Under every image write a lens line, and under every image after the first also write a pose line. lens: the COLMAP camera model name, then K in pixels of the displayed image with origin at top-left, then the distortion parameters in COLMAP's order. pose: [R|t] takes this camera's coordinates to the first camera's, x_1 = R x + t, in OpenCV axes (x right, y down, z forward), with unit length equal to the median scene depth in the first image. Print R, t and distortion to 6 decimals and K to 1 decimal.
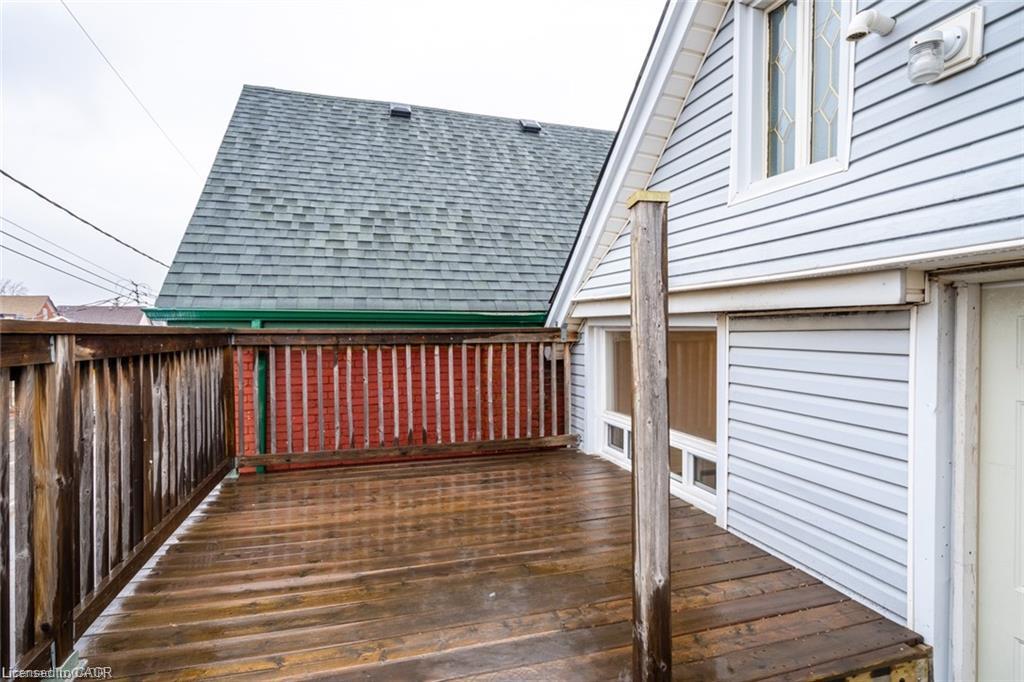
lens RADIAL K [[490.9, 0, 508.7], [0, 490.9, 342.4], [0, 0, 1]] dist [-0.000652, 0.000443]
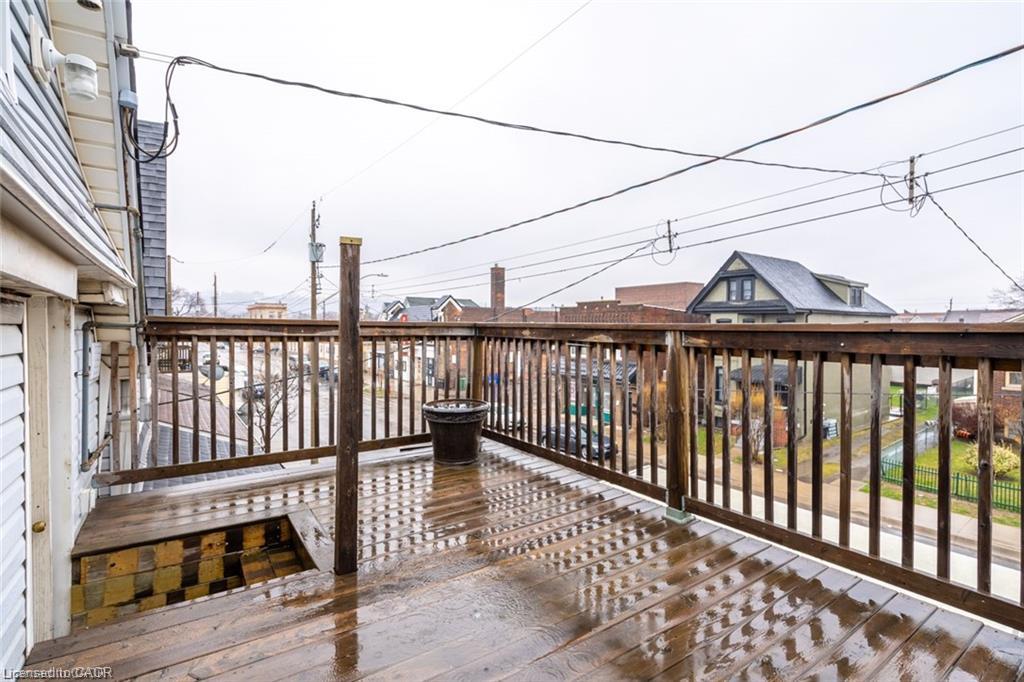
lens RADIAL K [[490.9, 0, 508.7], [0, 490.9, 342.4], [0, 0, 1]] dist [-0.000652, 0.000443]
pose [[-0.960296, 0.004900, -0.278940, 0.249675], [-0.008563, 0.998857, 0.047028, -0.032193], [0.278852, 0.047549, -0.959156, 1.545454]]
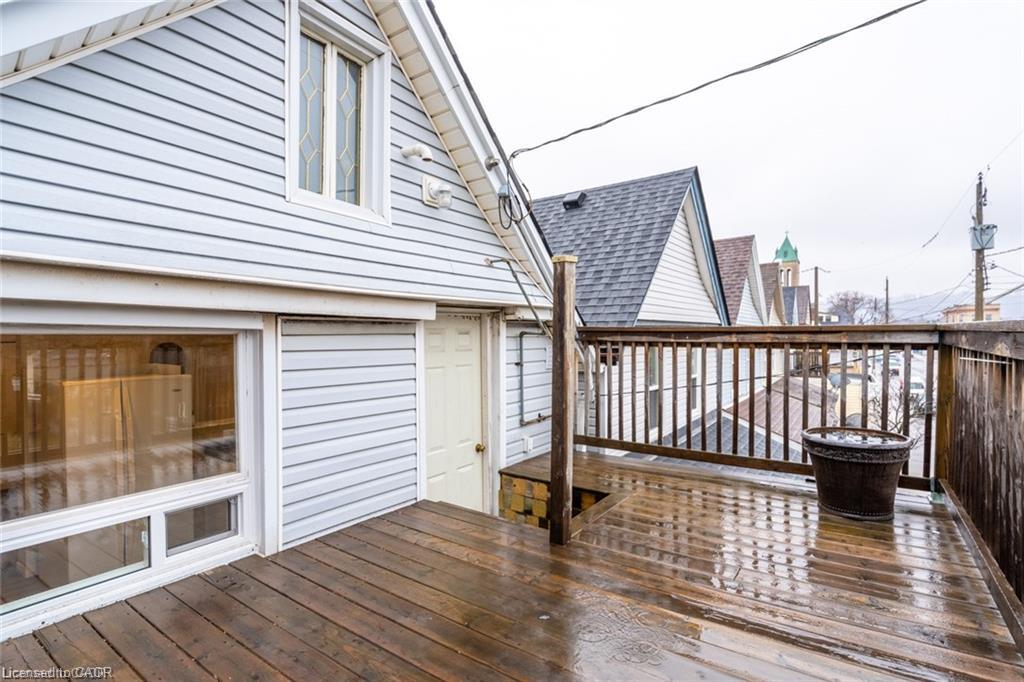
lens RADIAL K [[483.1, 0, 525.5], [0, 483.1, 350.1], [0, 0, 1]] dist [-0.001465, 0.000010]
pose [[-0.613955, -0.018755, 0.789118, -0.581307], [0.020767, 0.998988, 0.039901, -0.021667], [-0.789068, 0.040885, -0.612944, 1.261586]]
